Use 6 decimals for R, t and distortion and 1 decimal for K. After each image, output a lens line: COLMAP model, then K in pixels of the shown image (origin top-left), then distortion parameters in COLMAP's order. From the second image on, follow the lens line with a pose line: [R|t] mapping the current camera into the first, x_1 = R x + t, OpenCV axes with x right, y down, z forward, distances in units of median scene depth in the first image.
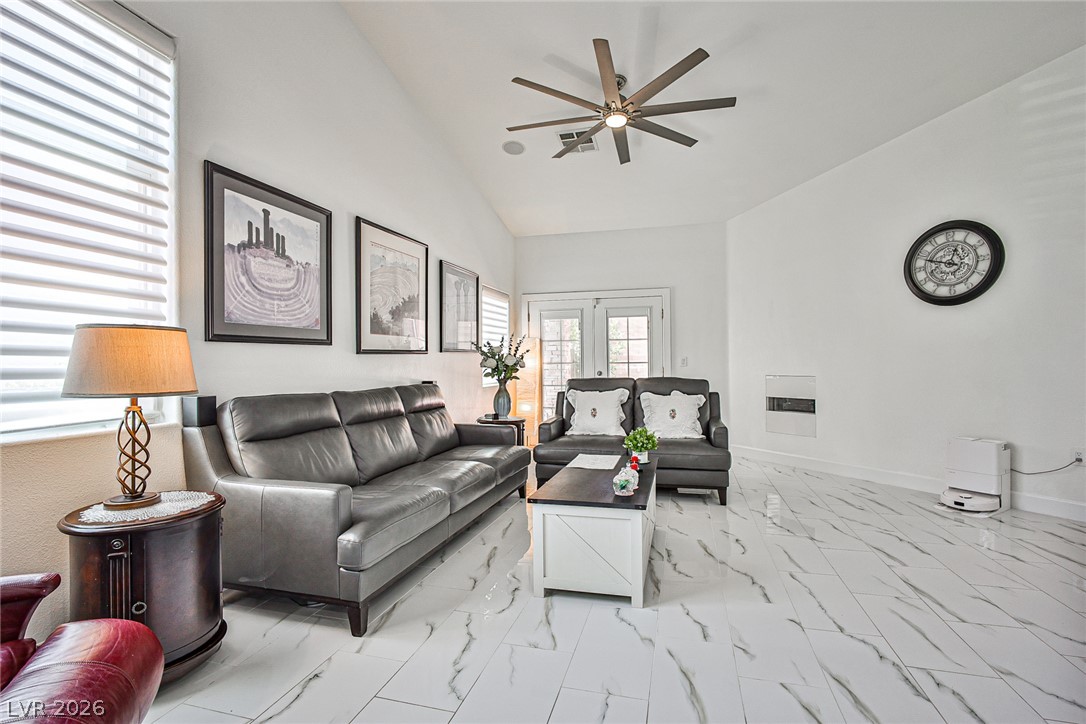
lens RADIAL K [[493.4, 0, 558.0], [0, 493.4, 363.6], [0, 0, 1]] dist [-0.032591, 0.015294]
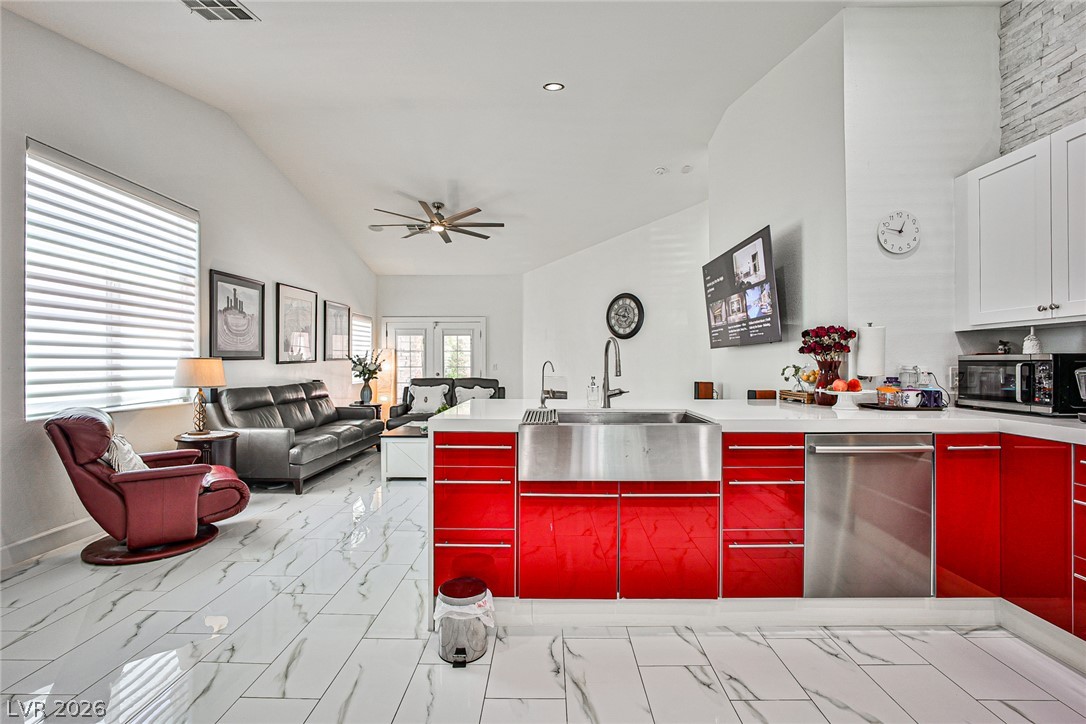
lens RADIAL K [[484.6, 0, 543.1], [0, 484.6, 360.2], [0, 0, 1]] dist [-0.037131, 0.014197]
pose [[0.971440, 0.009622, 0.237091, 0.081957], [-0.009202, 0.999954, -0.002878, -0.033667], [-0.237108, 0.000614, 0.971483, -0.745610]]
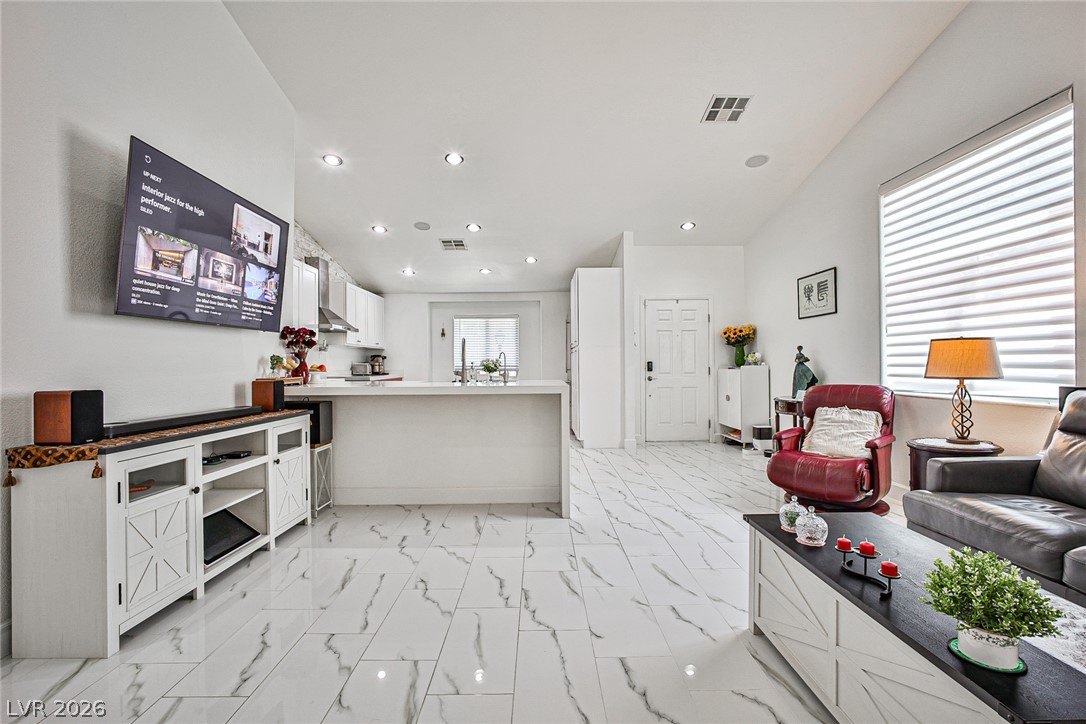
lens RADIAL K [[488.1, 0, 538.9], [0, 488.1, 364.4], [0, 0, 1]] dist [-0.047477, 0.021036]
pose [[-0.968334, 0.015240, -0.249193, 0.456893], [0.016526, 0.999859, -0.003069, -0.001264], [0.249111, -0.007090, -0.968449, 1.050478]]
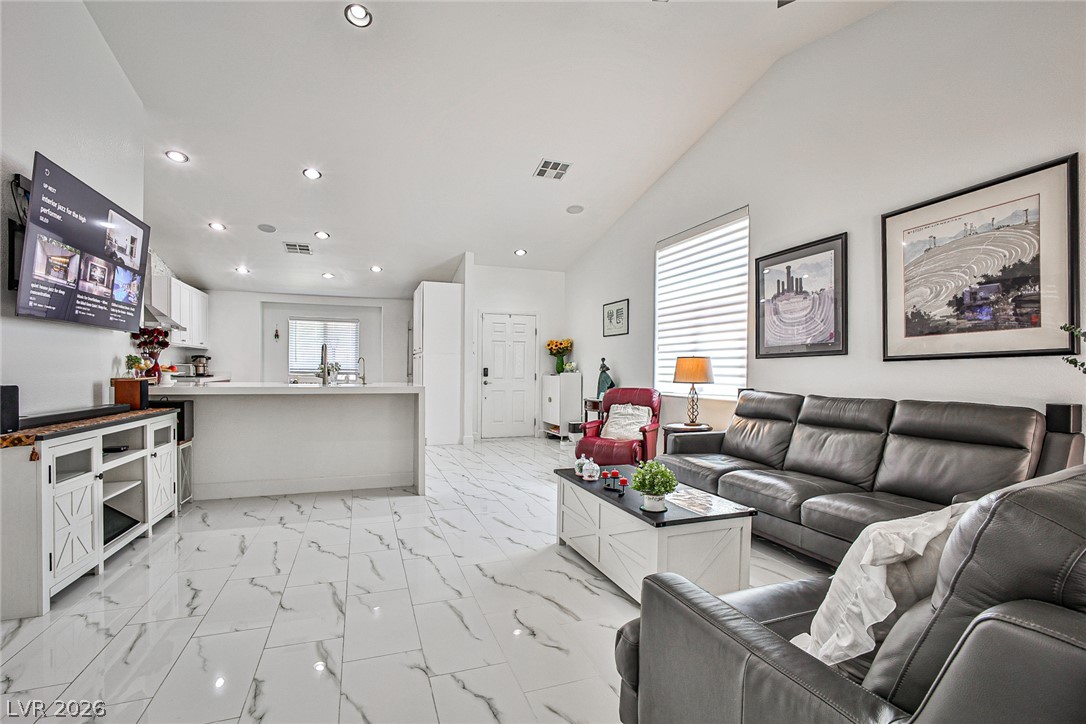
lens RADIAL K [[499.5, 0, 545.0], [0, 499.5, 379.4], [0, 0, 1]] dist [-0.041370, 0.015346]
pose [[-0.821775, 0.010282, -0.569720, 0.602928], [-0.000576, 0.999822, 0.018874, -0.001701], [0.569812, 0.015839, -0.821622, 1.276927]]
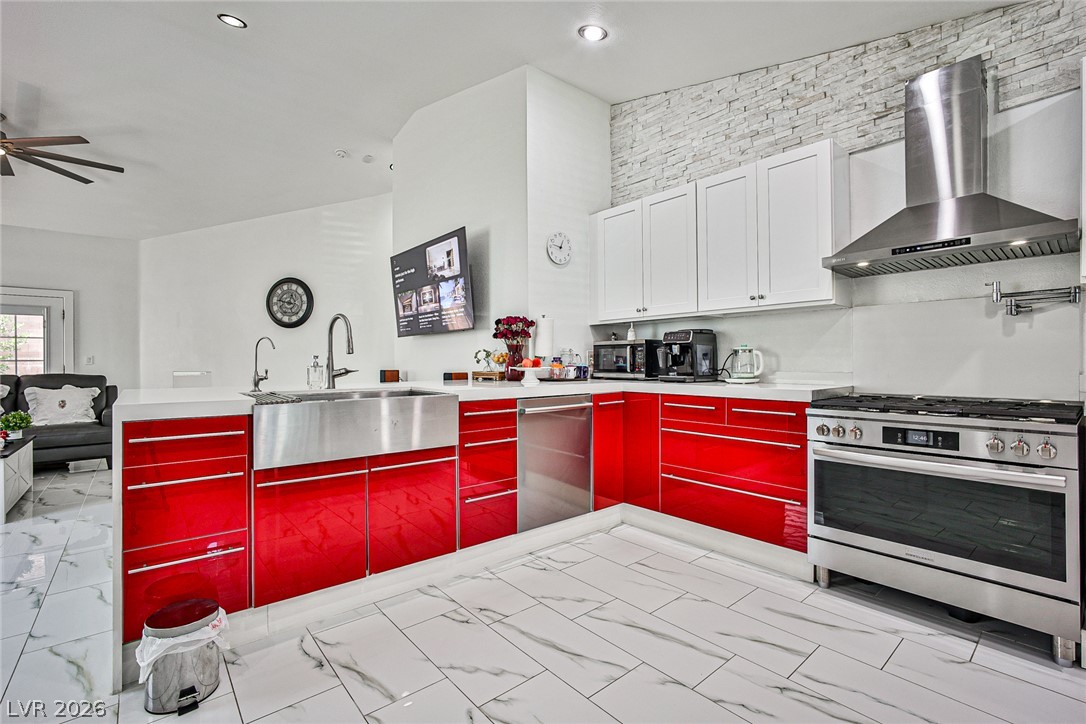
lens RADIAL K [[484.6, 0, 543.1], [0, 484.6, 360.2], [0, 0, 1]] dist [-0.037131, 0.014197]
pose [[0.578235, 0.008250, 0.815828, -0.034932], [-0.004883, 0.999966, -0.006650, -0.002791], [-0.815855, -0.000139, 0.578256, -0.704469]]
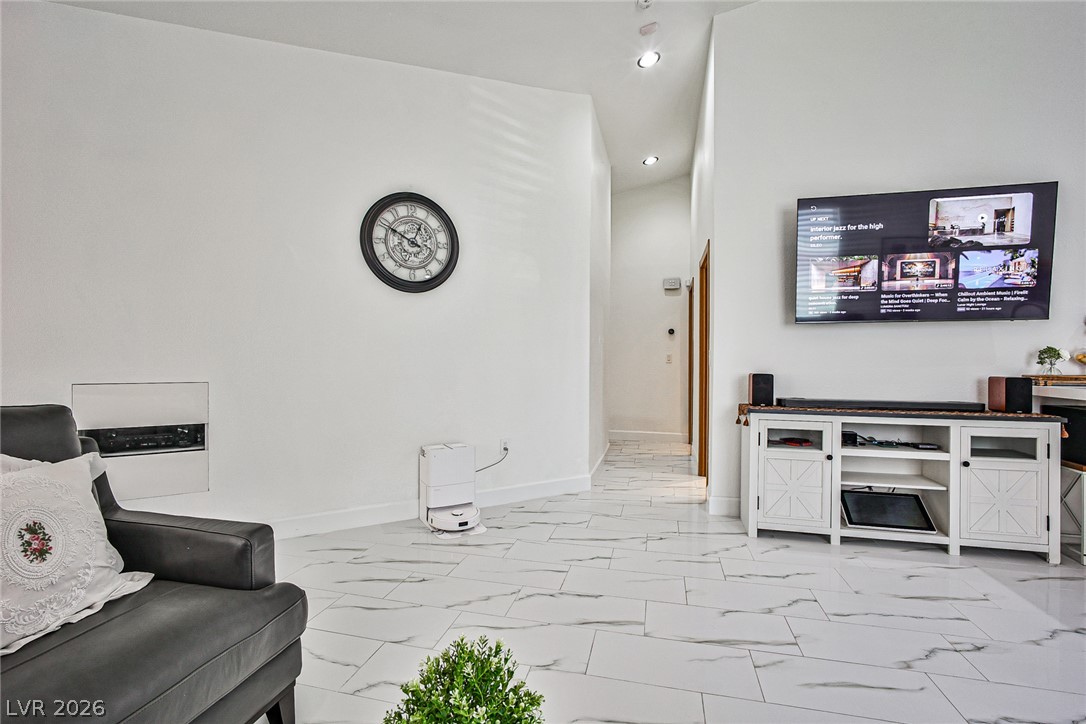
lens RADIAL K [[484.6, 0, 543.1], [0, 484.6, 360.2], [0, 0, 1]] dist [-0.037131, 0.014197]
pose [[-0.011247, 0.006899, 0.999913, -0.034440], [-0.008361, 0.999941, -0.006993, 0.002226], [-0.999902, -0.008439, -0.011189, 0.824350]]
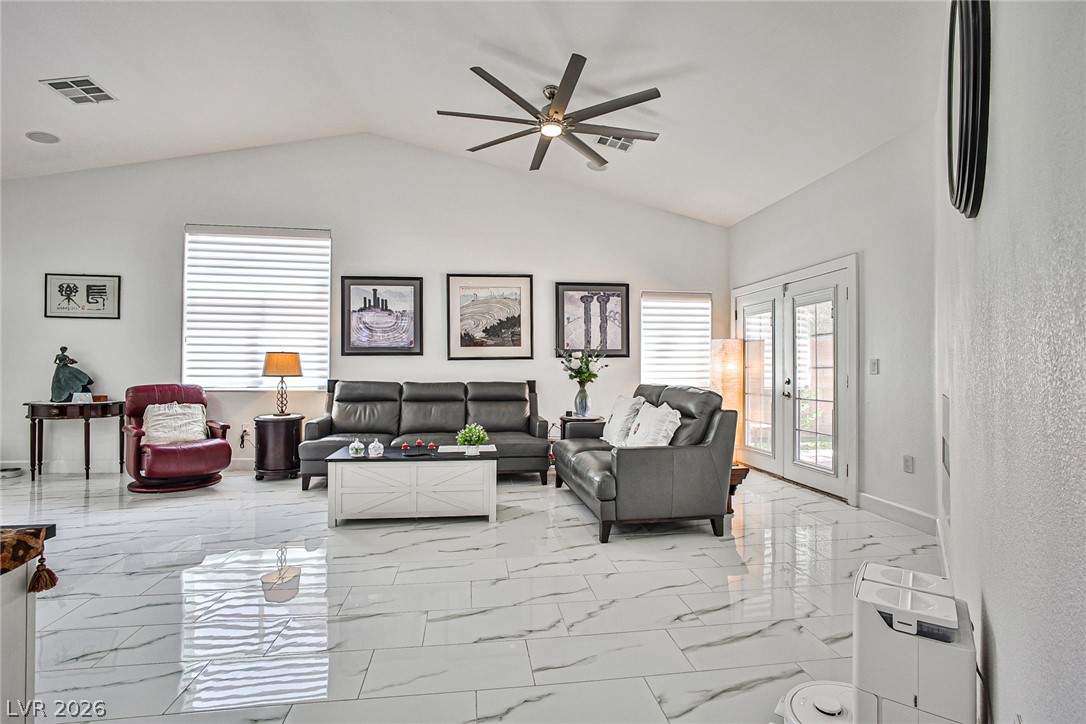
lens RADIAL K [[489.8, 0, 544.2], [0, 489.8, 368.1], [0, 0, 1]] dist [-0.029331, 0.000166]
pose [[0.389391, 0.008786, -0.921031, 1.072918], [-0.006562, 0.999956, 0.006765, -0.005683], [0.921049, 0.003409, 0.389431, 0.607936]]
